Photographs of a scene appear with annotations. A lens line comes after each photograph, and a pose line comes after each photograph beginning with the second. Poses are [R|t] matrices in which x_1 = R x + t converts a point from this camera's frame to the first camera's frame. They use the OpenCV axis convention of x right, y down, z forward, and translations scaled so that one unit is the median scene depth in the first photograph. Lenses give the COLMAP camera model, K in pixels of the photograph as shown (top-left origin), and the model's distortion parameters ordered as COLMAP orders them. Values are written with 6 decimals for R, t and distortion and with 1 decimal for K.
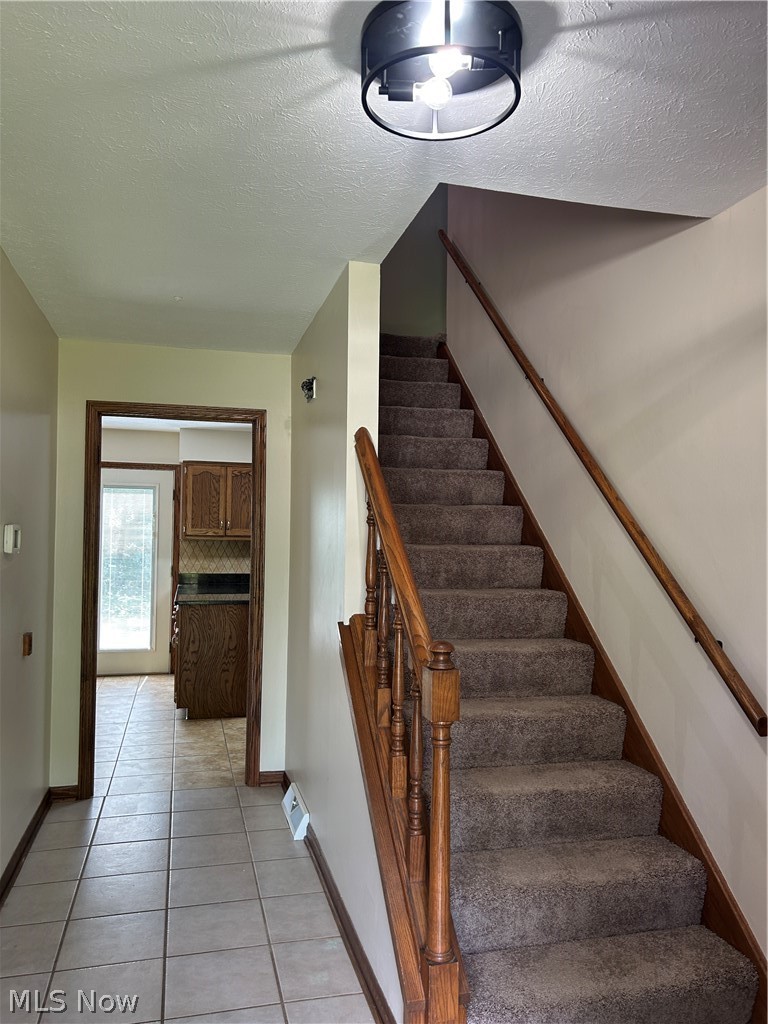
lens RADIAL K [[766.9, 0, 384.0], [0, 766.9, 512.0], [0, 0, 1]] dist [0.093044, -0.154646]
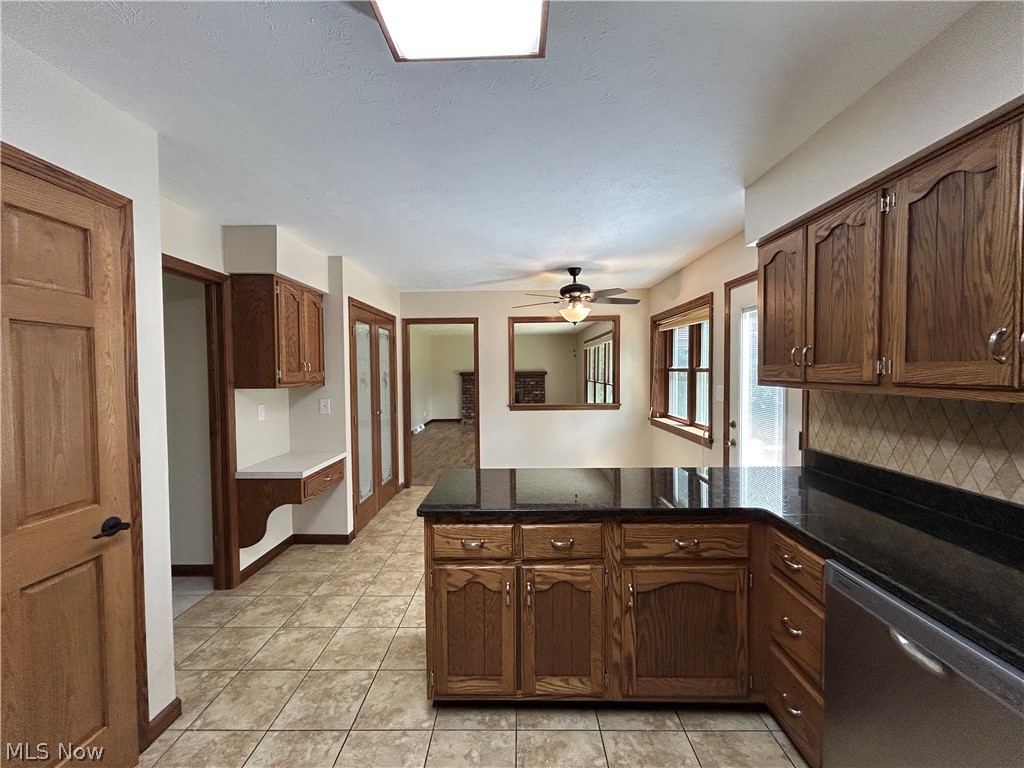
lens RADIAL K [[418.7, 0, 512.0], [0, 418.7, 384.0], [0, 0, 1]] dist [0.001392, 0.000411]
pose [[-0.265785, 0.023455, -0.963747, 0.077517], [0.032519, 0.999353, 0.015353, 0.023253], [0.963484, -0.027259, -0.266376, 0.877819]]
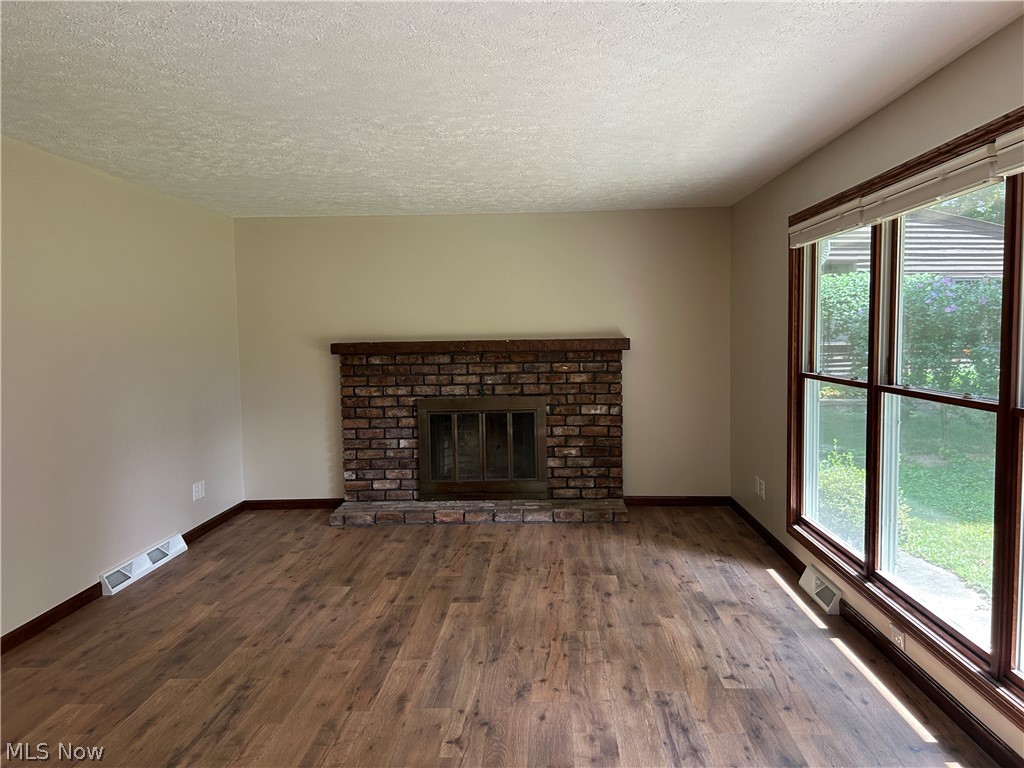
lens RADIAL K [[766.9, 0, 525.9], [0, 766.9, 385.2], [0, 0, 1]] dist [0.093044, -0.154646]
pose [[-0.278959, 0.058236, -0.958535, 0.018603], [0.039480, 0.998011, 0.049145, 0.022142], [0.959491, -0.024133, -0.280704, 0.864149]]
